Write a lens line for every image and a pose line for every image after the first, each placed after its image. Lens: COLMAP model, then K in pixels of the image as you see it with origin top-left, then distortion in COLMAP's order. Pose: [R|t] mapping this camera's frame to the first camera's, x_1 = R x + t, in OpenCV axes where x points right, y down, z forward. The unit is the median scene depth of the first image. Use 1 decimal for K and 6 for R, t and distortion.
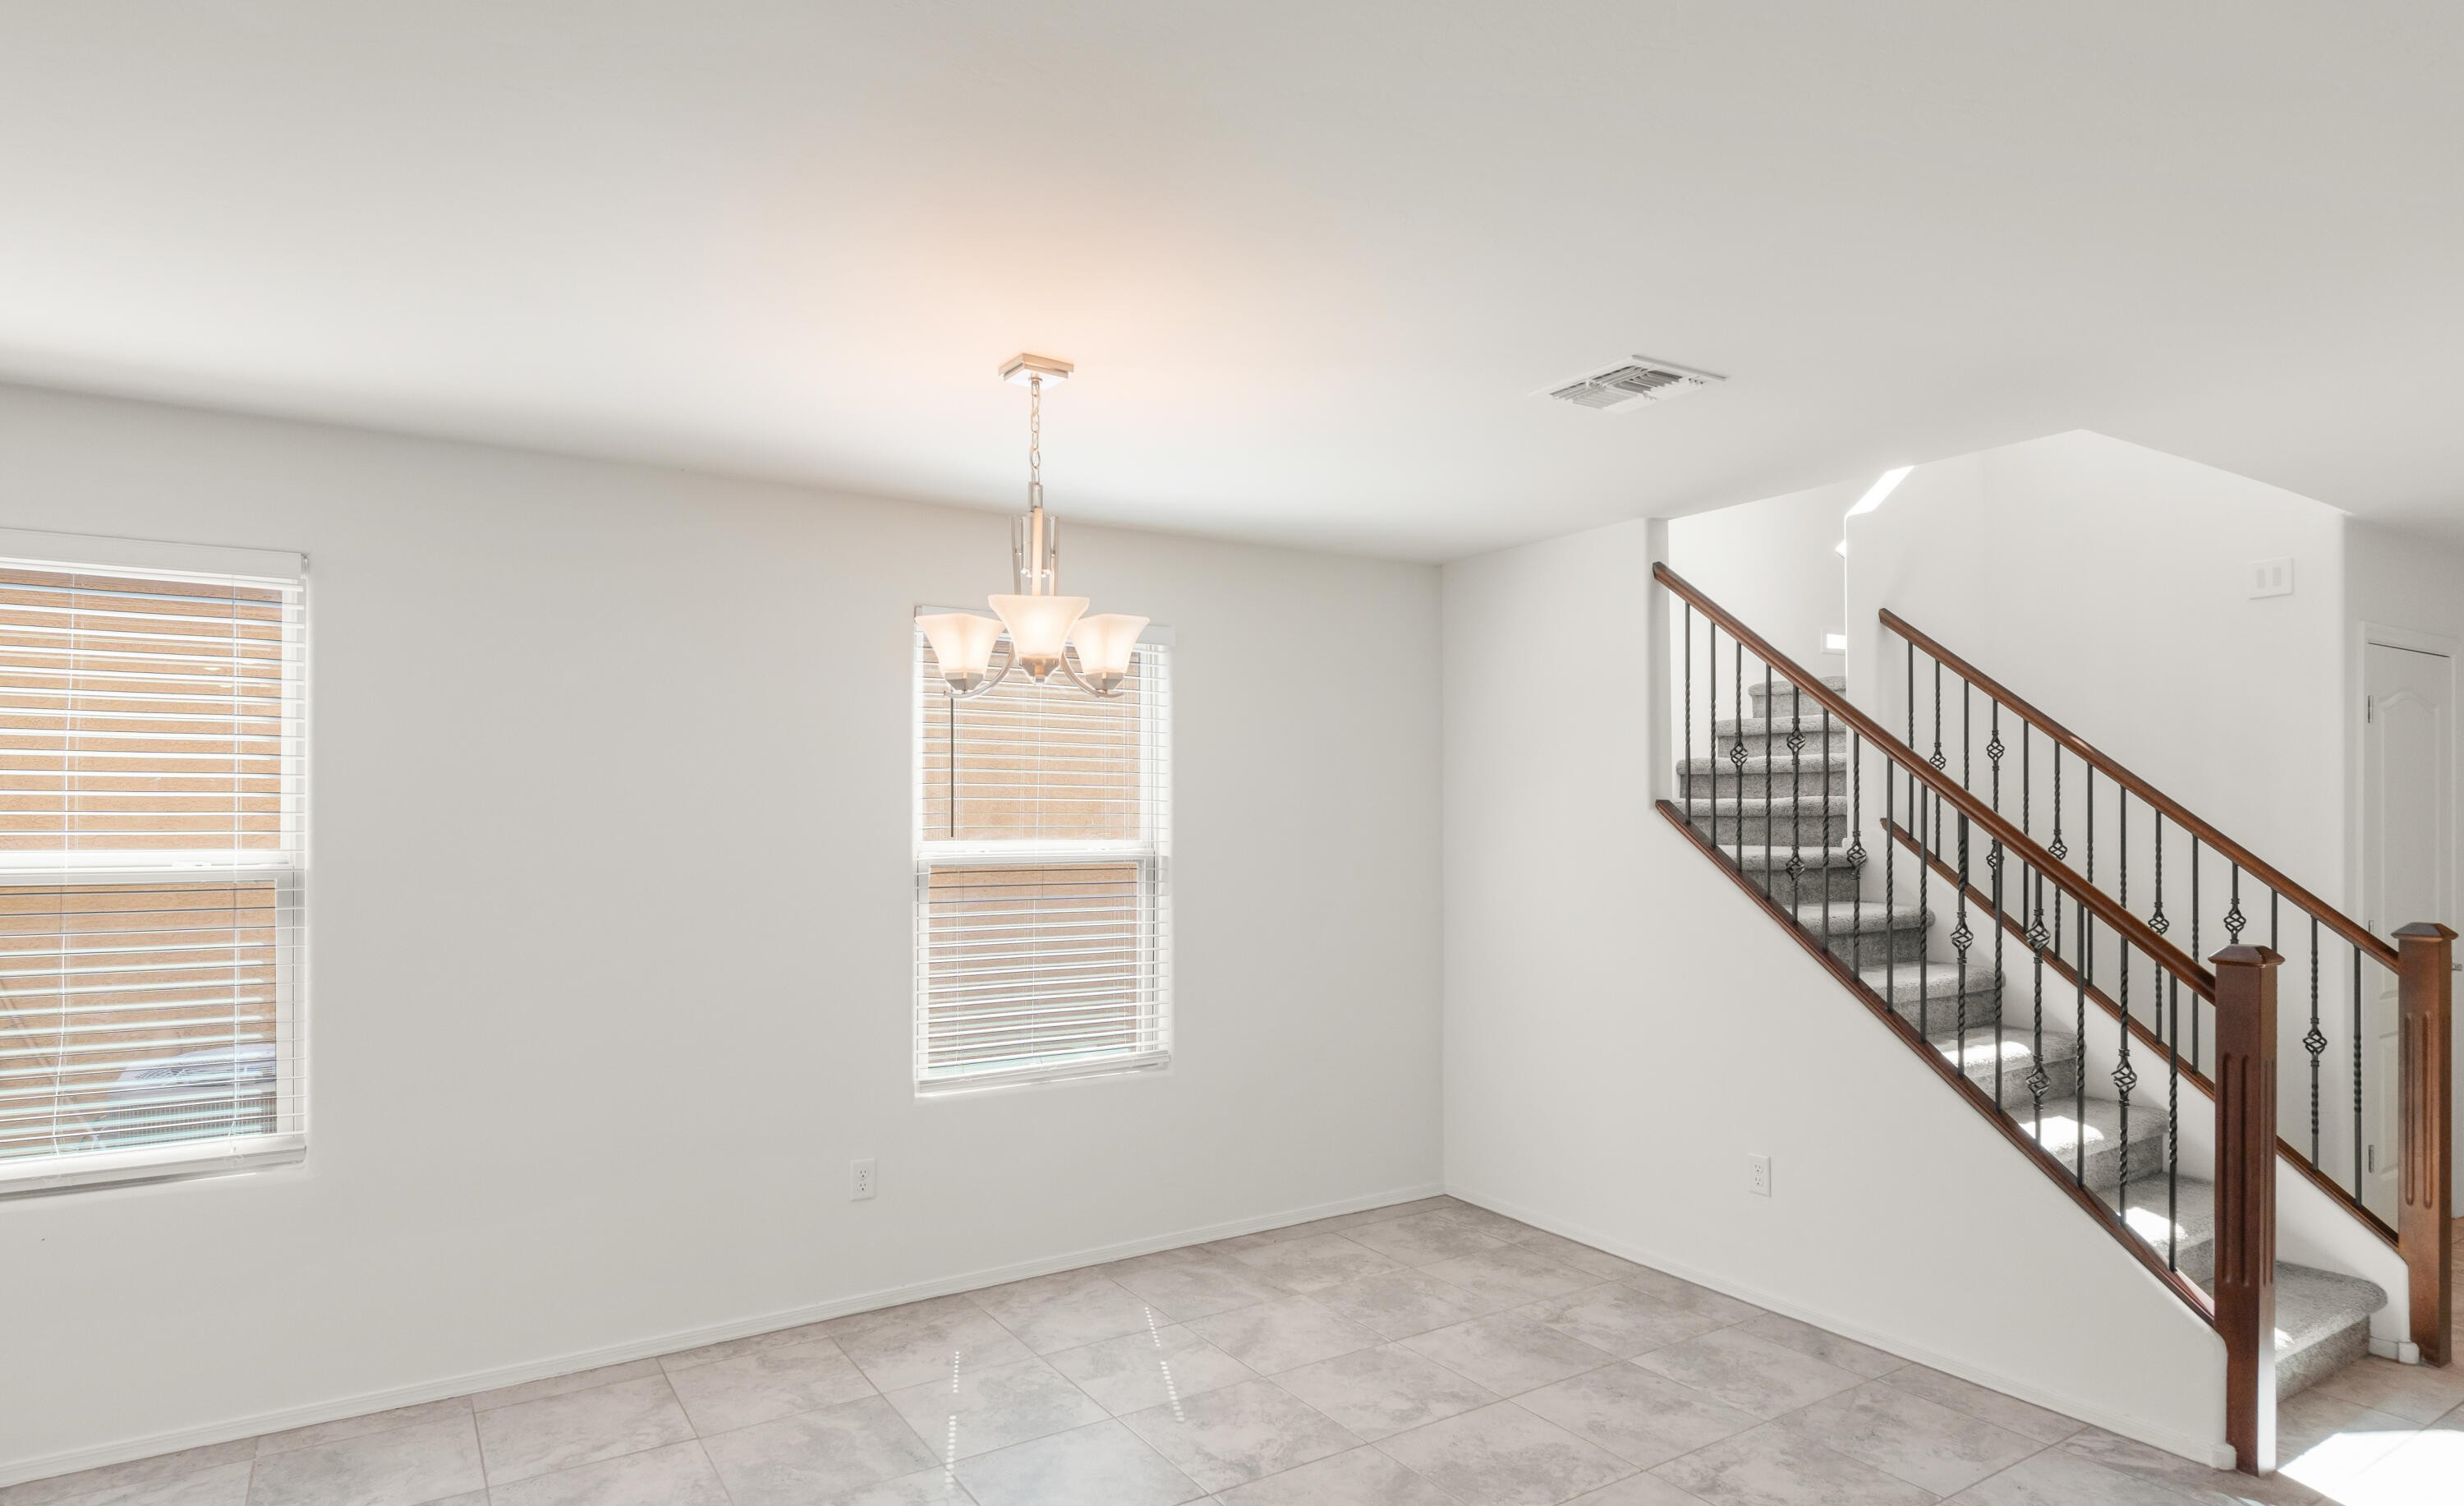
lens RADIAL K [[1344.6, 0, 1232.9], [0, 1344.6, 811.9], [0, 0, 1]] dist [-0.000761, 0.000063]
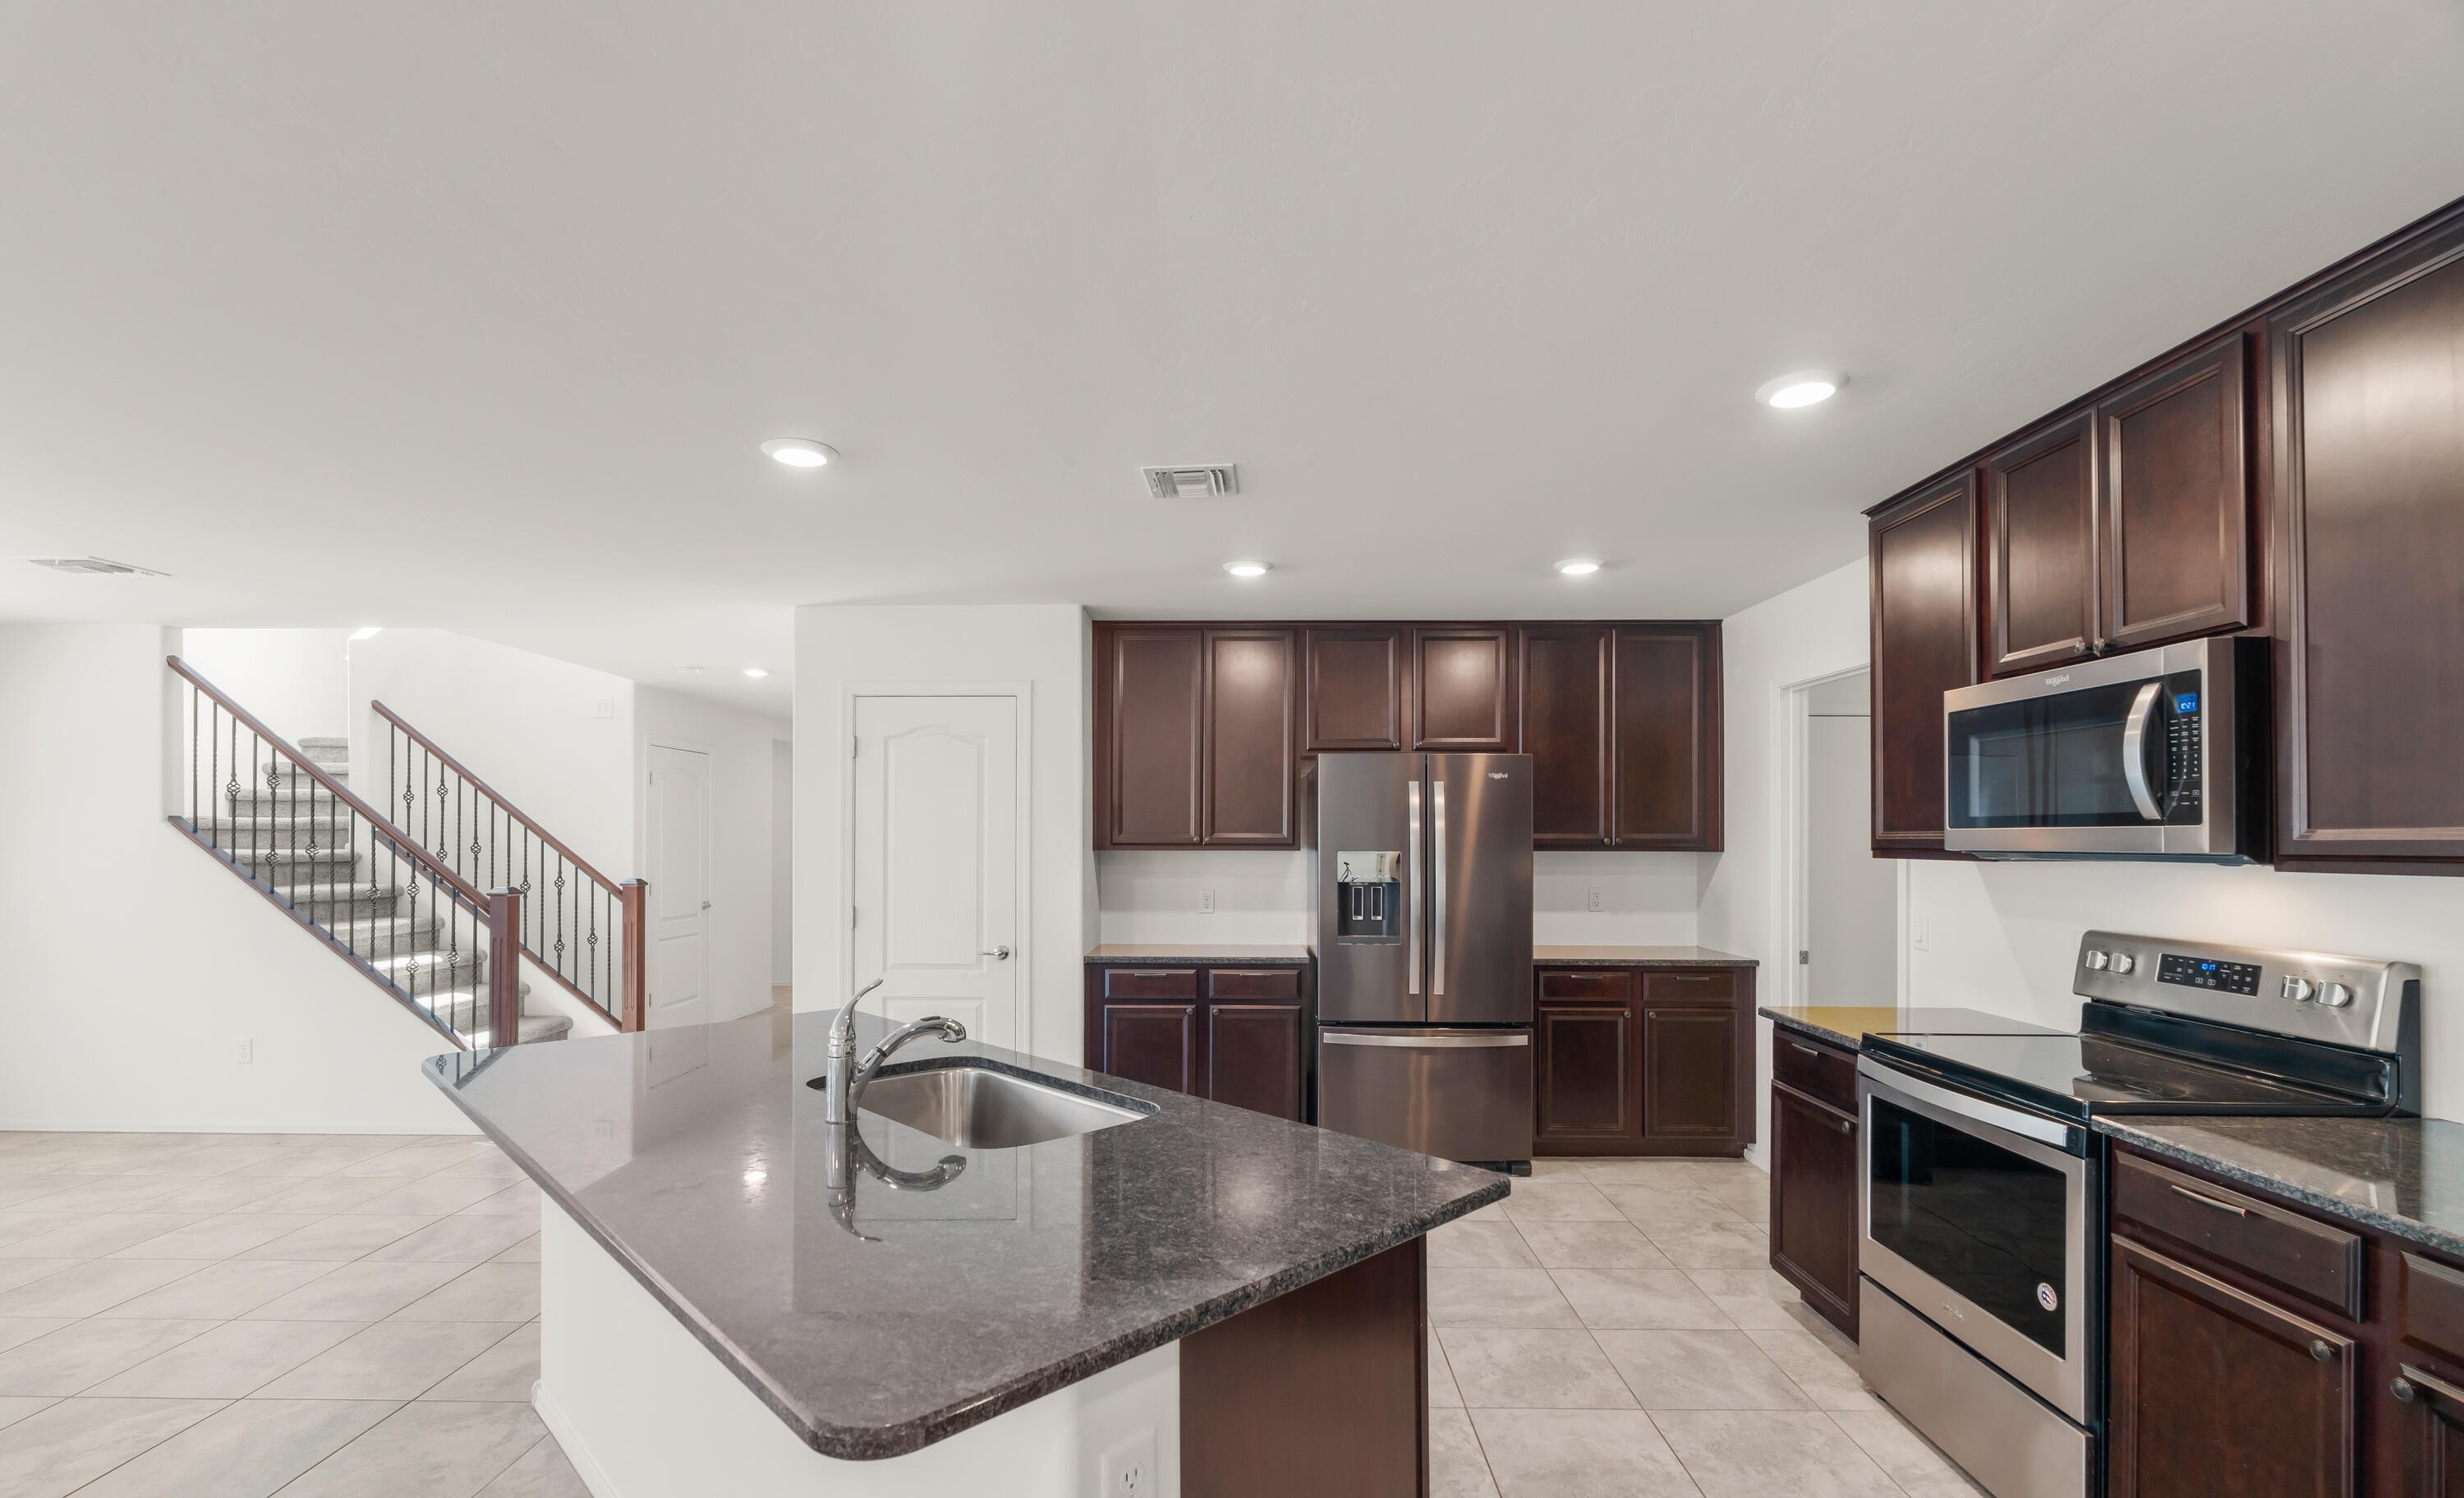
lens RADIAL K [[1074.2, 0, 1229.1], [0, 1074.2, 837.2], [0, 0, 1]] dist [-0.002085, 0.000065]
pose [[0.557098, 0.002562, 0.830442, -0.017328], [-0.003905, 0.999992, -0.000465, 0.010084], [-0.830437, -0.002984, 0.557104, -0.642089]]
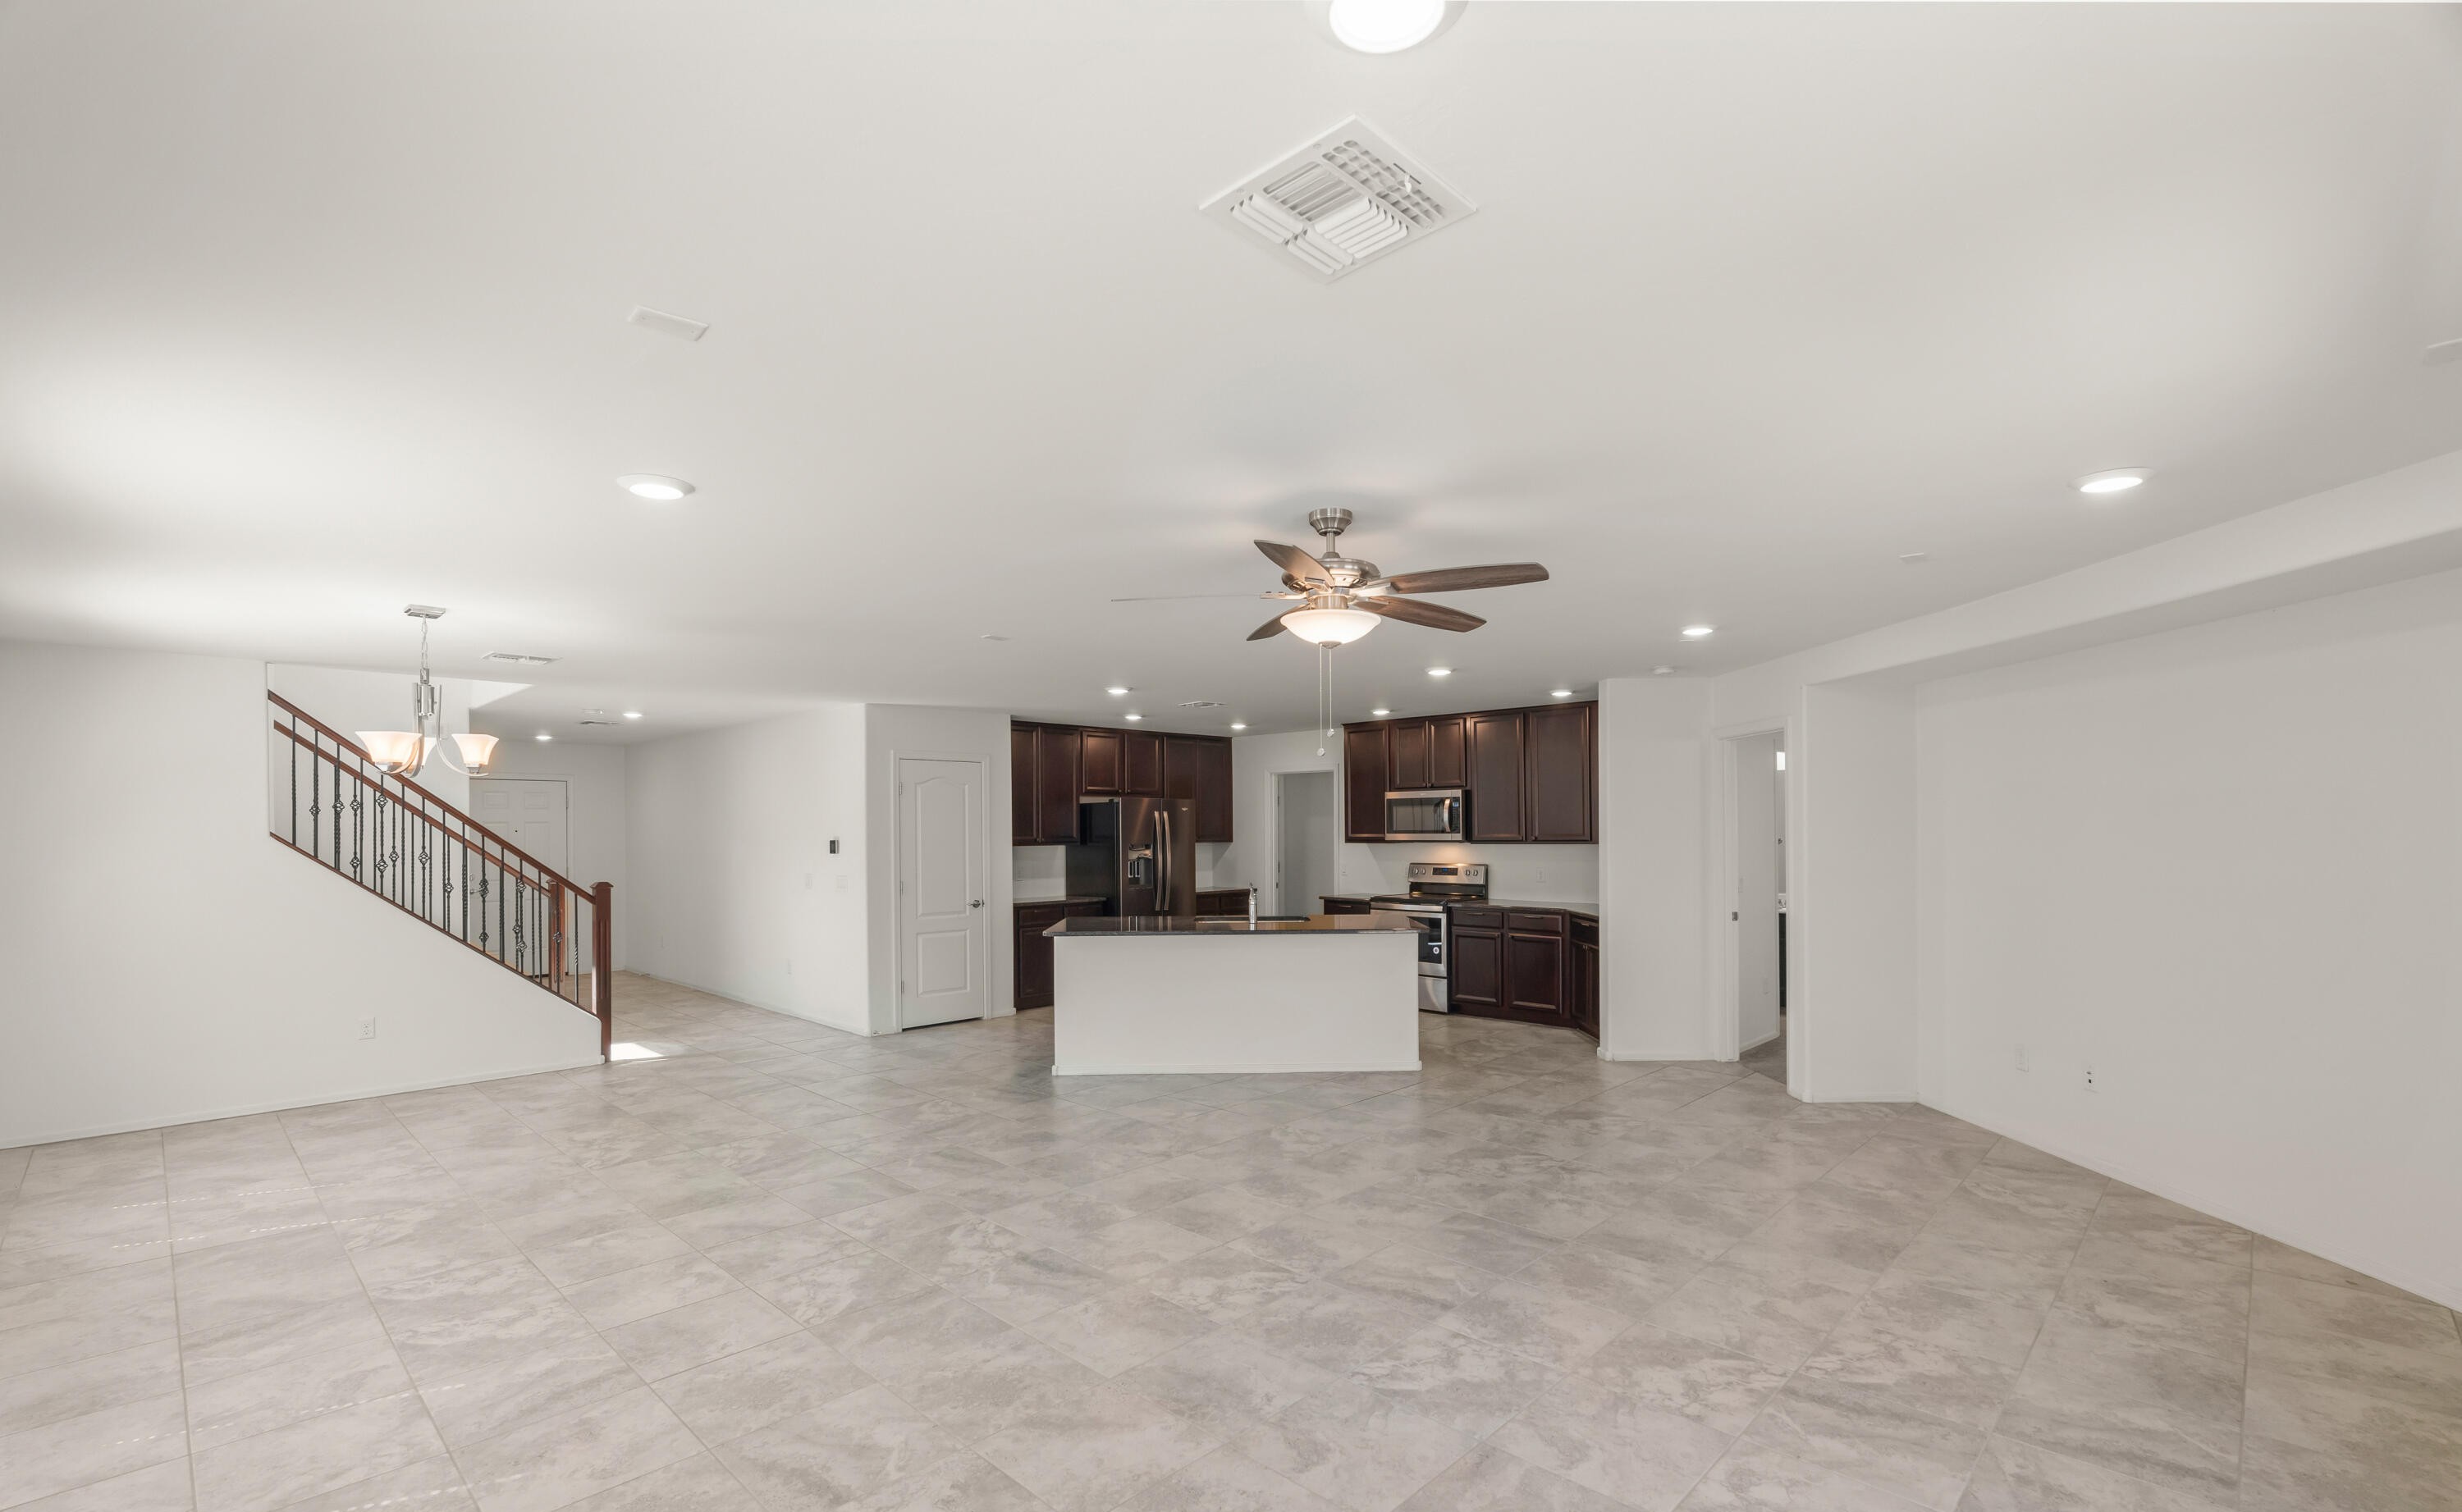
lens RADIAL K [[1083.4, 0, 1224.2], [0, 1083.4, 829.0], [0, 0, 1]] dist [0.000501, 0.000116]
pose [[-0.212138, 0.001720, 0.977238, -1.276892], [0.004899, 0.999988, -0.000697, -0.006060], [-0.977227, 0.004640, -0.212144, 0.128908]]
